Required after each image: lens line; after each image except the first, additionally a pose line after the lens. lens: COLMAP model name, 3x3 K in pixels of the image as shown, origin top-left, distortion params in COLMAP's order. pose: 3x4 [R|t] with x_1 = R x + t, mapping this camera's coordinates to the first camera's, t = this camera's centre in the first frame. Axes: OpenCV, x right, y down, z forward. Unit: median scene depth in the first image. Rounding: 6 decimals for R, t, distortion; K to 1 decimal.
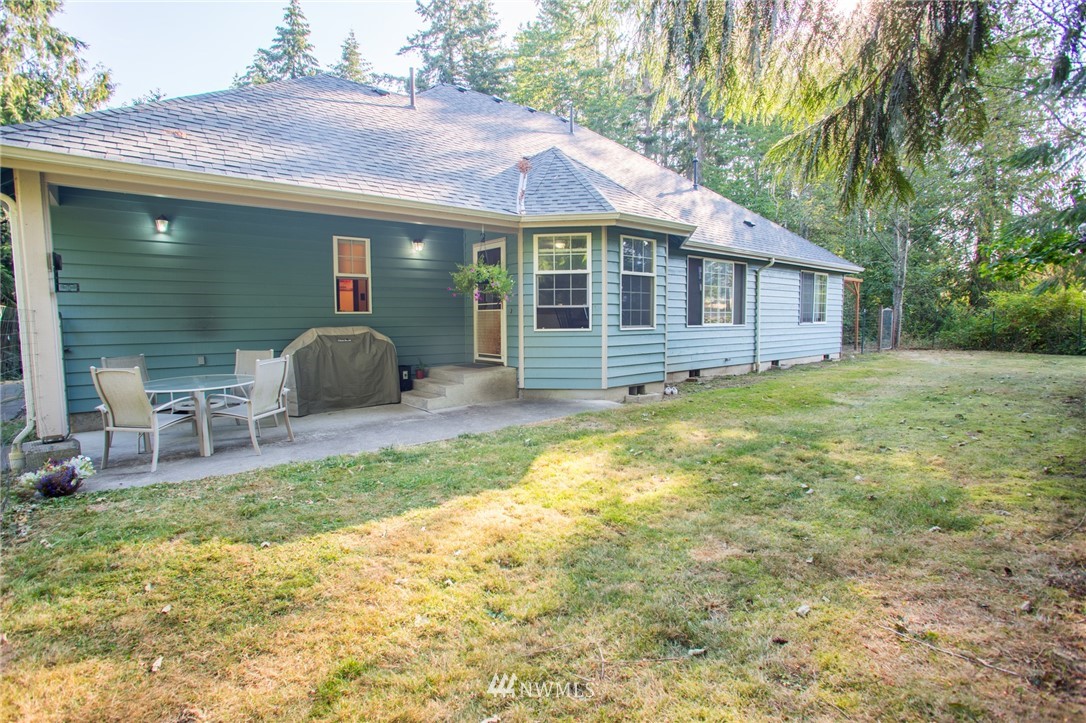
lens RADIAL K [[529.0, 0, 543.7], [0, 529.0, 364.8], [0, 0, 1]] dist [-0.049578, 0.015074]
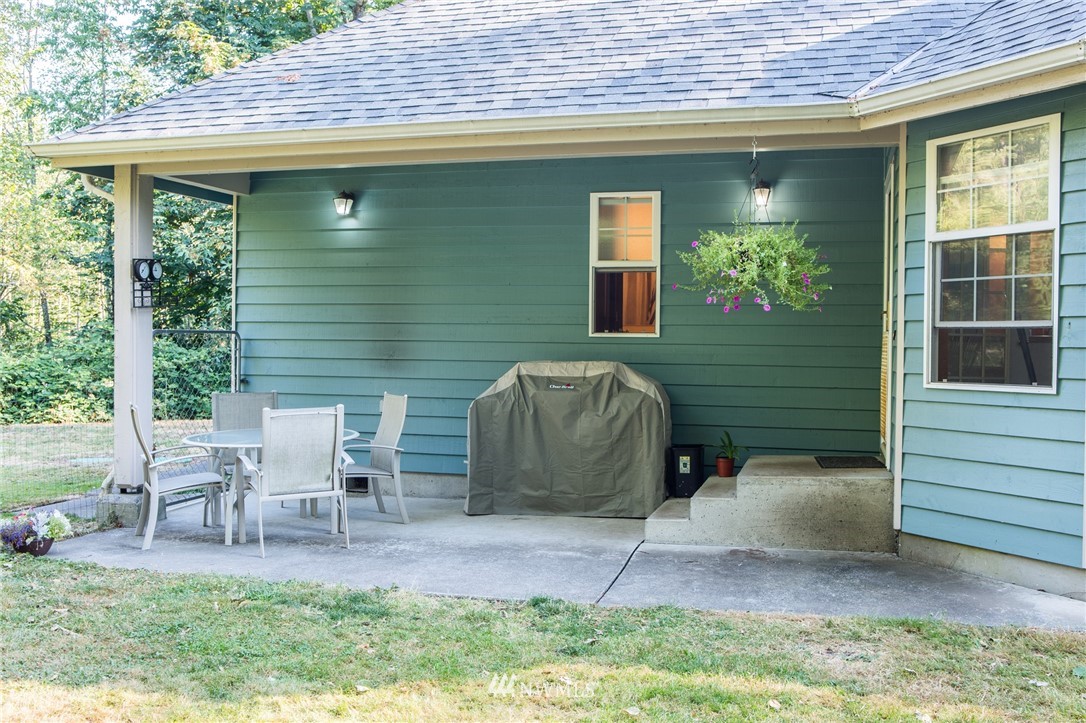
lens RADIAL K [[1053.7, 0, 543.0], [0, 1053.7, 359.0], [0, 0, 1]] dist [-0.019472, 0.000000]
pose [[0.584199, 0.027572, -0.811142, 0.450309], [-0.084415, 0.996066, -0.026939, -0.040990], [0.807209, 0.084210, 0.584228, 0.329261]]
